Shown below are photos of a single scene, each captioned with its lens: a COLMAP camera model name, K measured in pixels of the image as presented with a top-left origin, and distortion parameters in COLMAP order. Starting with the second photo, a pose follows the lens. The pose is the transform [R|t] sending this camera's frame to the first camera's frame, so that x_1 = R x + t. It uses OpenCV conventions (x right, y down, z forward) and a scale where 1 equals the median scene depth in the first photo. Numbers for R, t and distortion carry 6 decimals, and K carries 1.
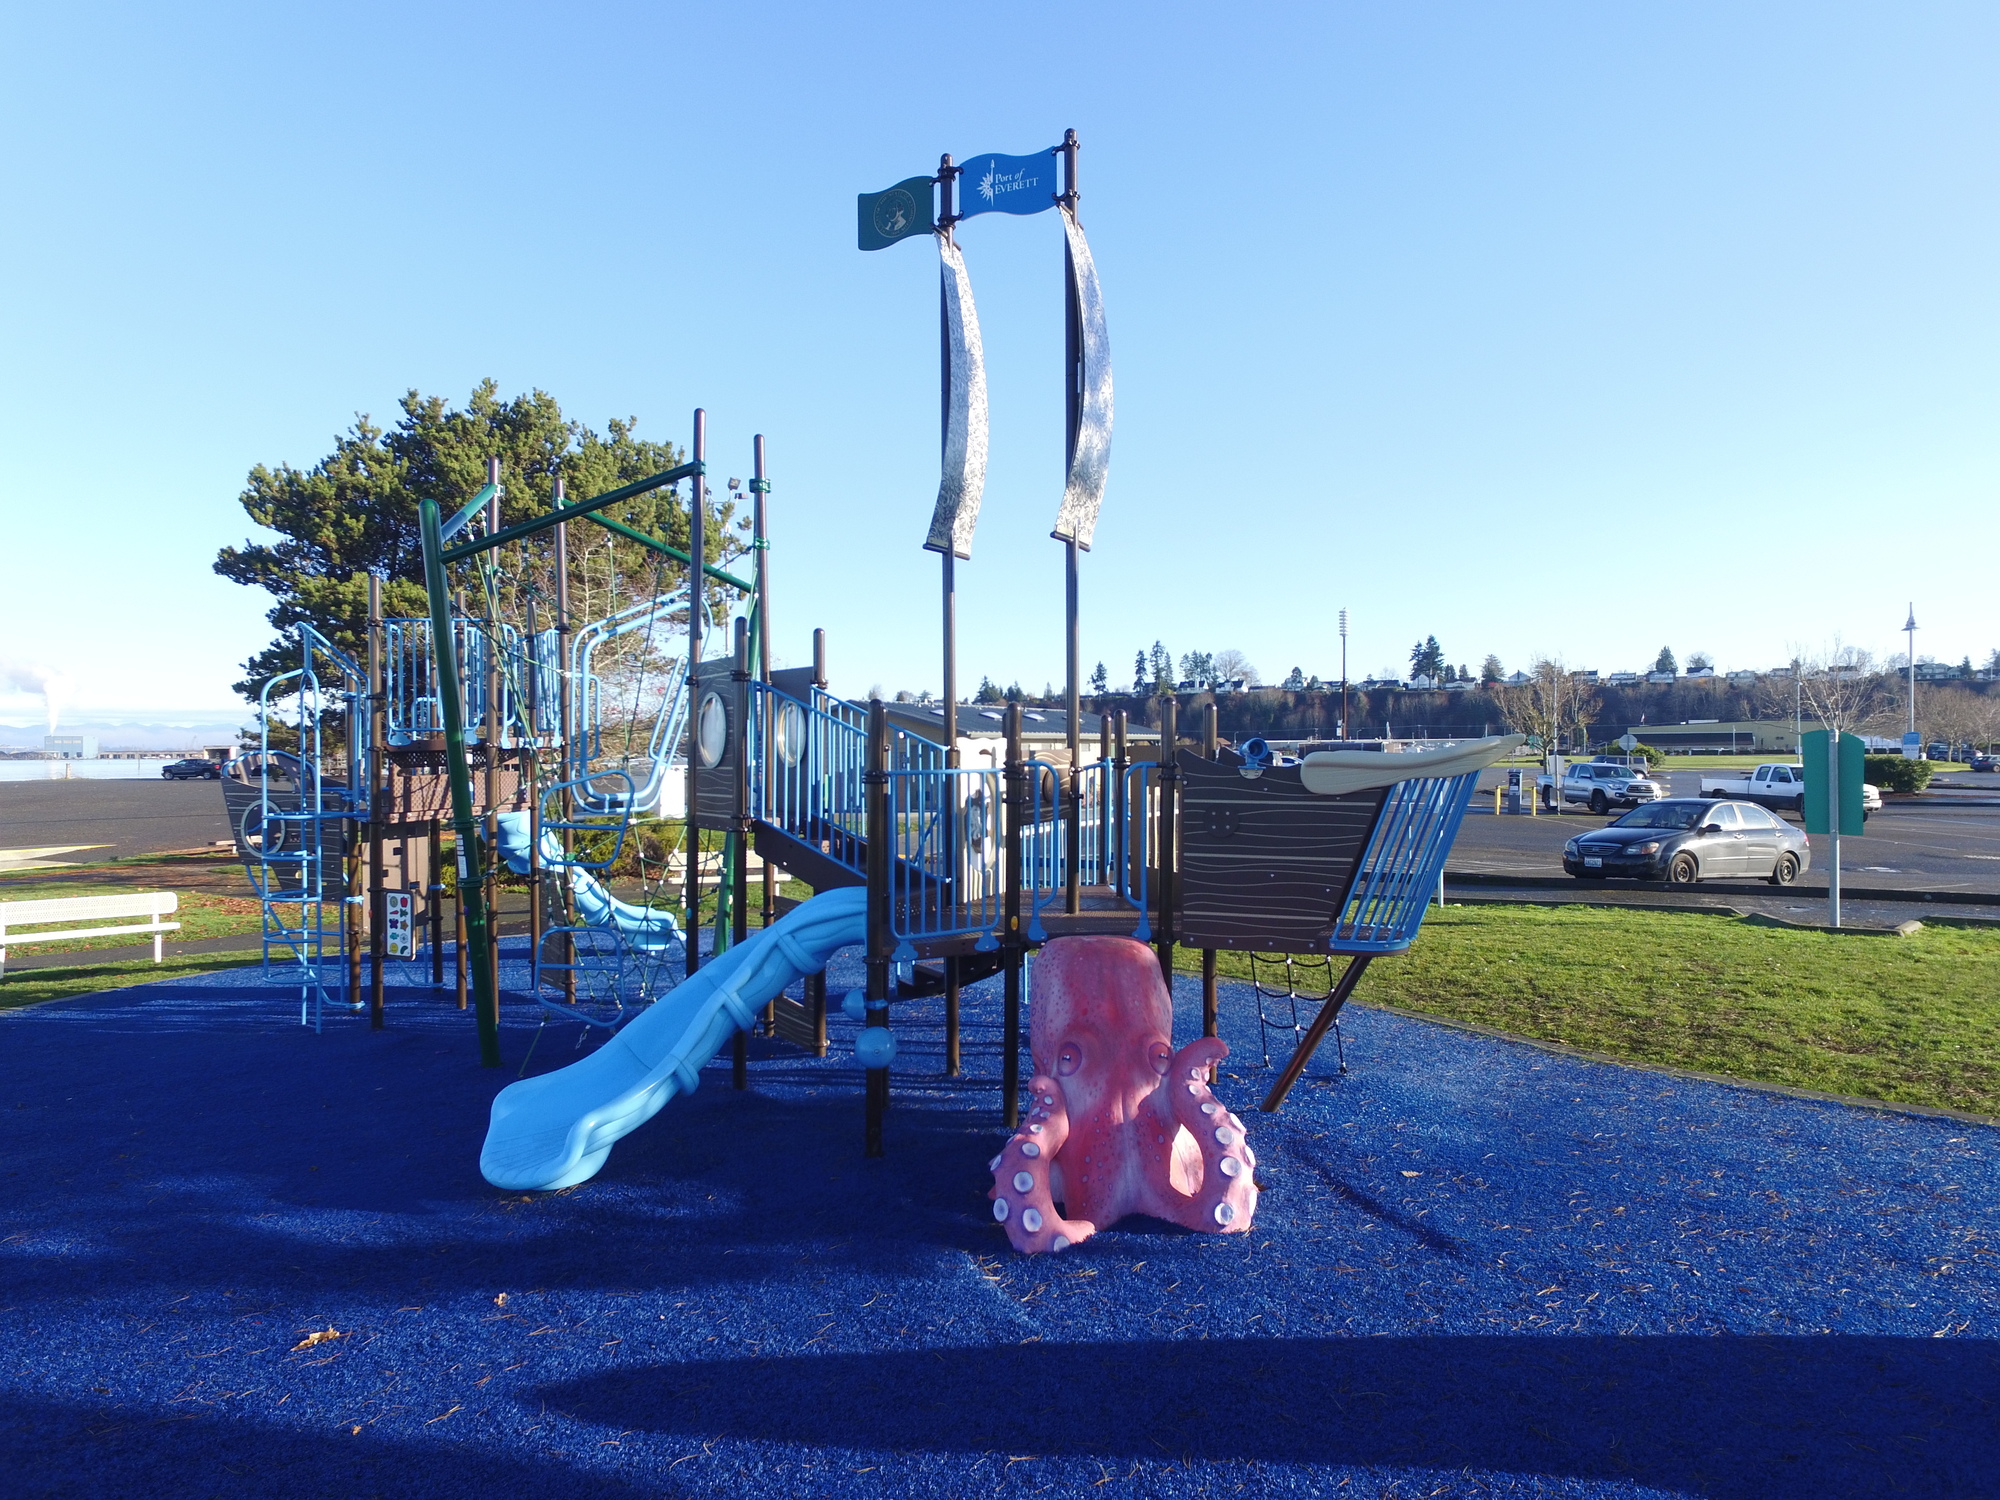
lens RADIAL K [[1162.1, 0, 1000.0], [0, 1162.1, 750.0], [0, 0, 1]] dist [-0.004040, 0.000051]
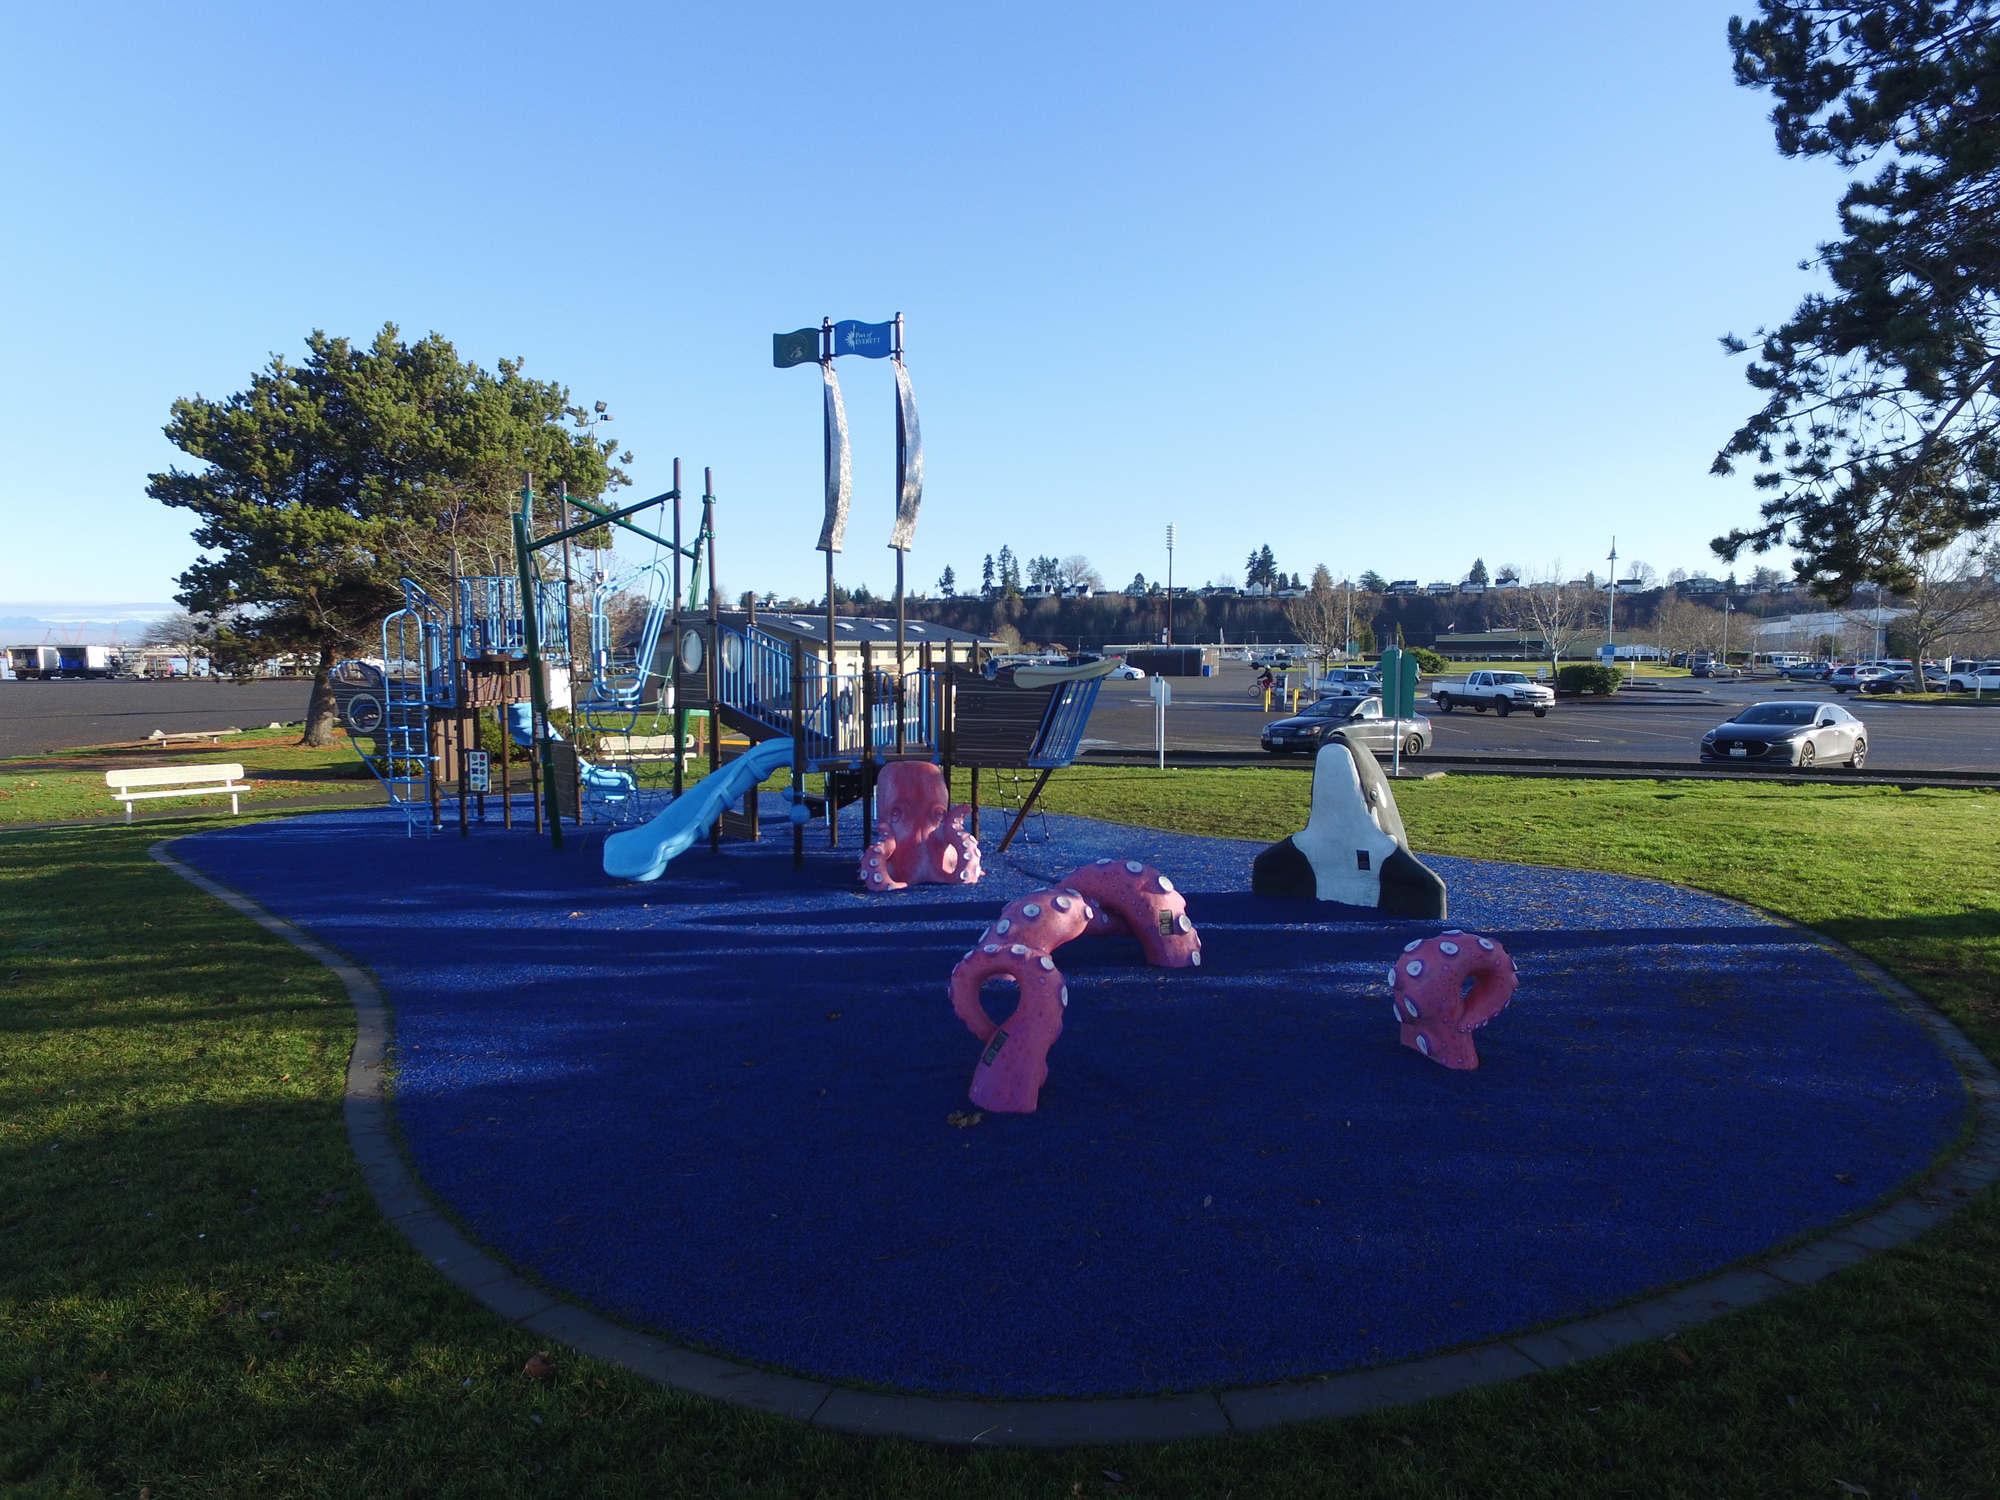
lens RADIAL K [[1162.1, 0, 1000.0], [0, 1162.1, 750.0], [0, 0, 1]] dist [-0.004040, 0.000051]
pose [[0.991549, -0.005788, 0.129605, -0.005567], [-0.005005, 0.996554, 0.082796, -0.005241], [-0.129637, -0.082745, 0.988103, -0.240796]]
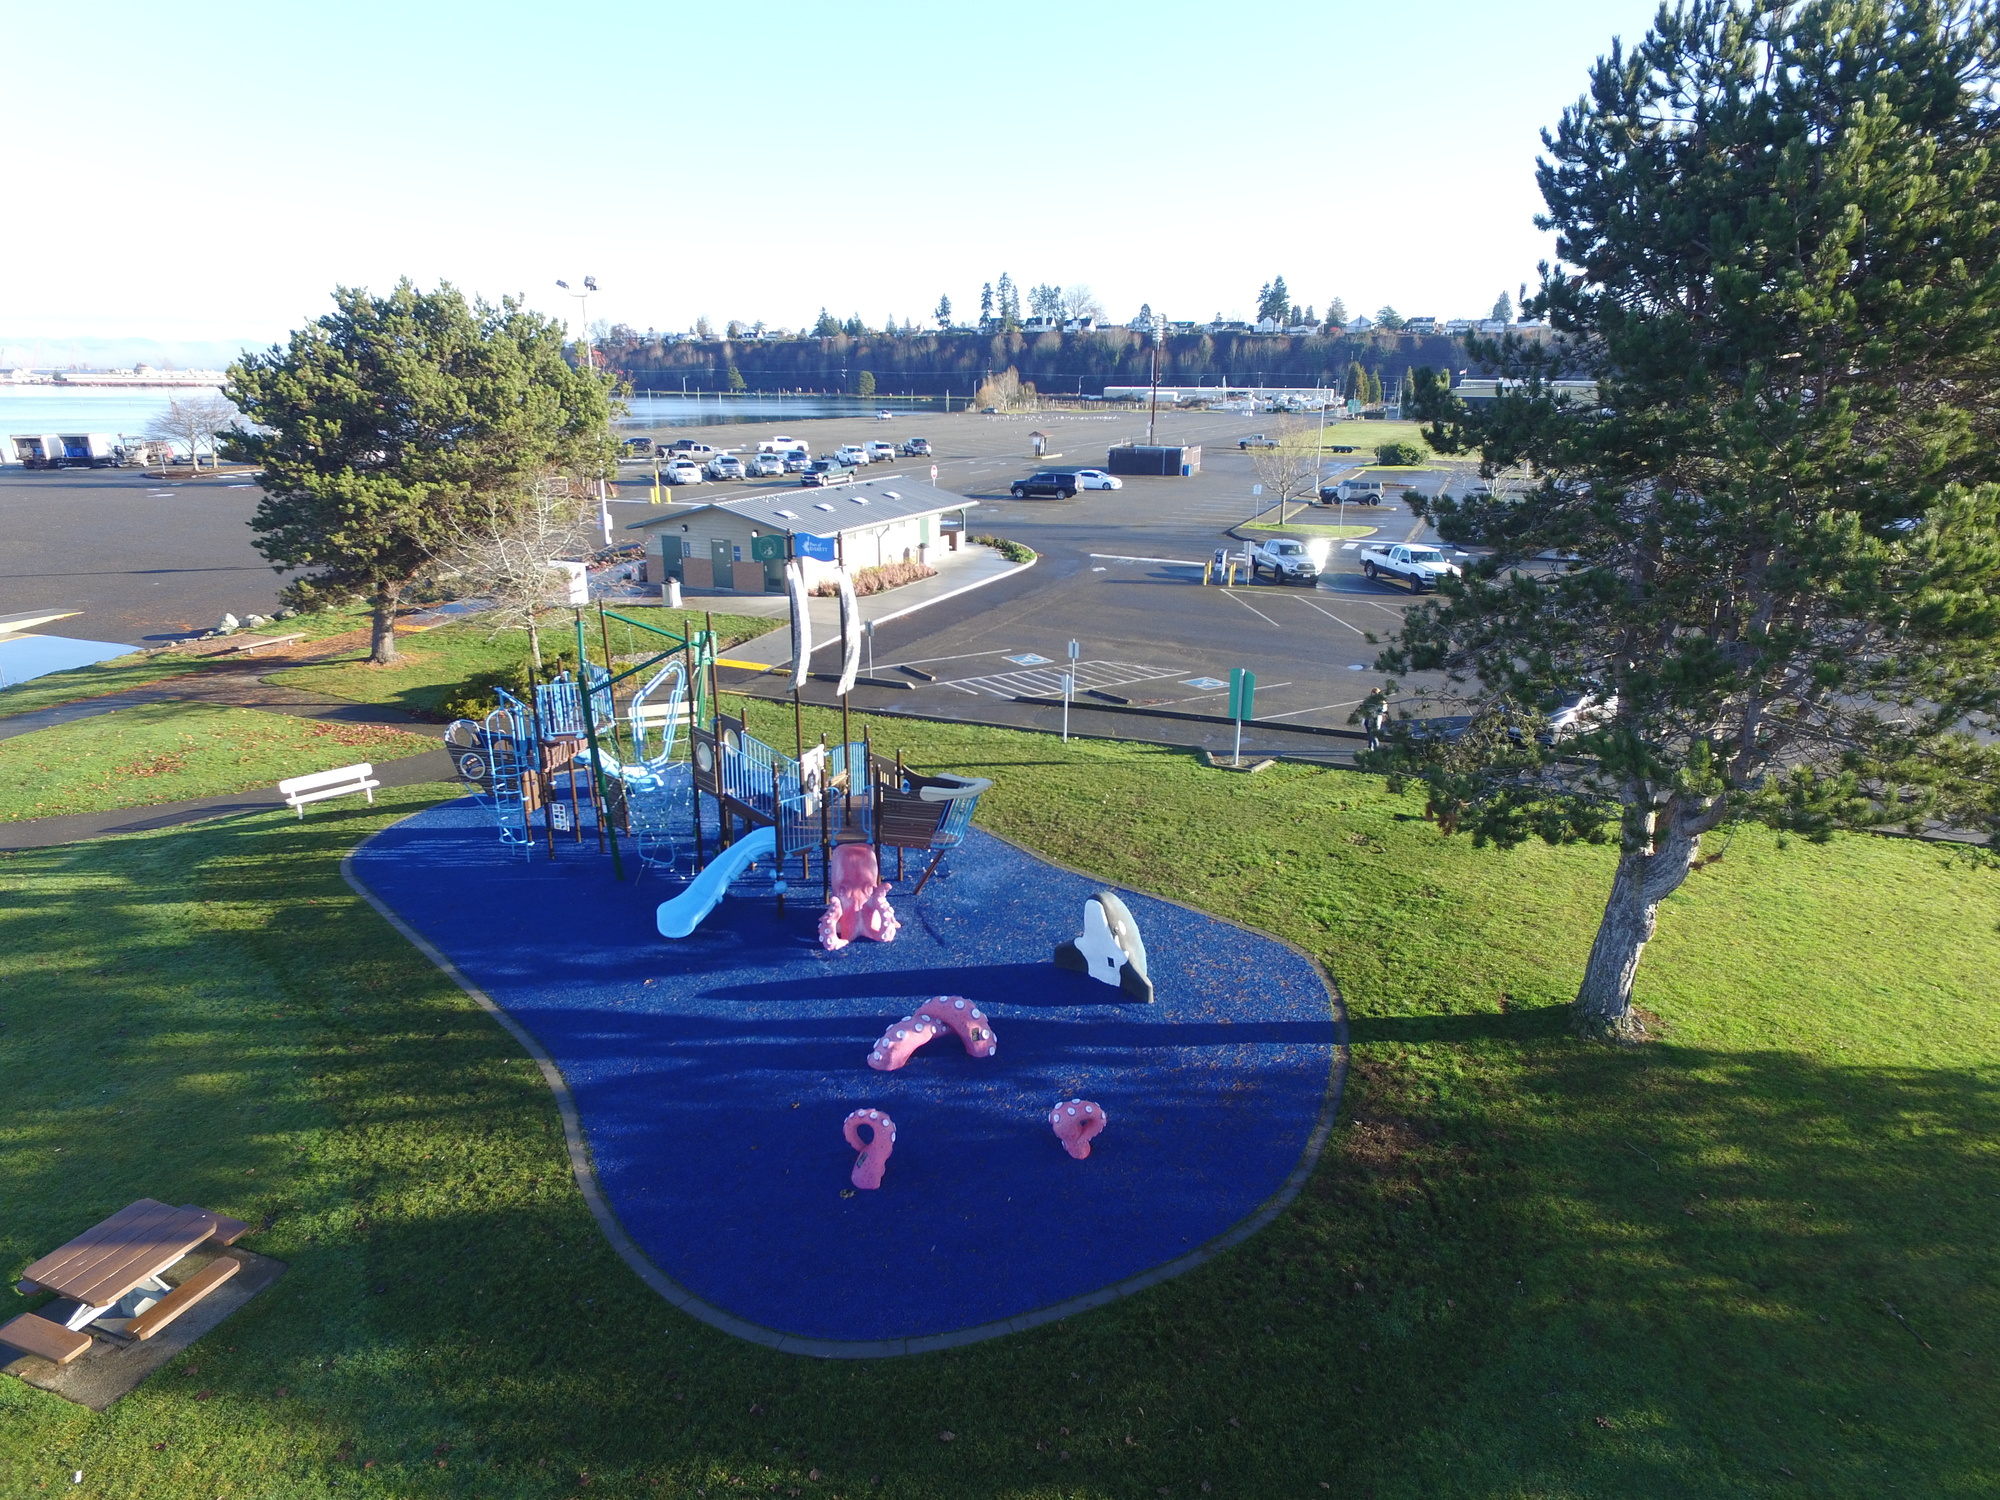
lens RADIAL K [[1162.1, 0, 1000.0], [0, 1162.1, 750.0], [0, 0, 1]] dist [-0.004040, 0.000051]
pose [[0.991572, -0.026528, 0.126814, 0.021630], [-0.013296, 0.952807, 0.303285, -0.248955], [-0.128875, -0.302415, 0.944424, -0.452715]]
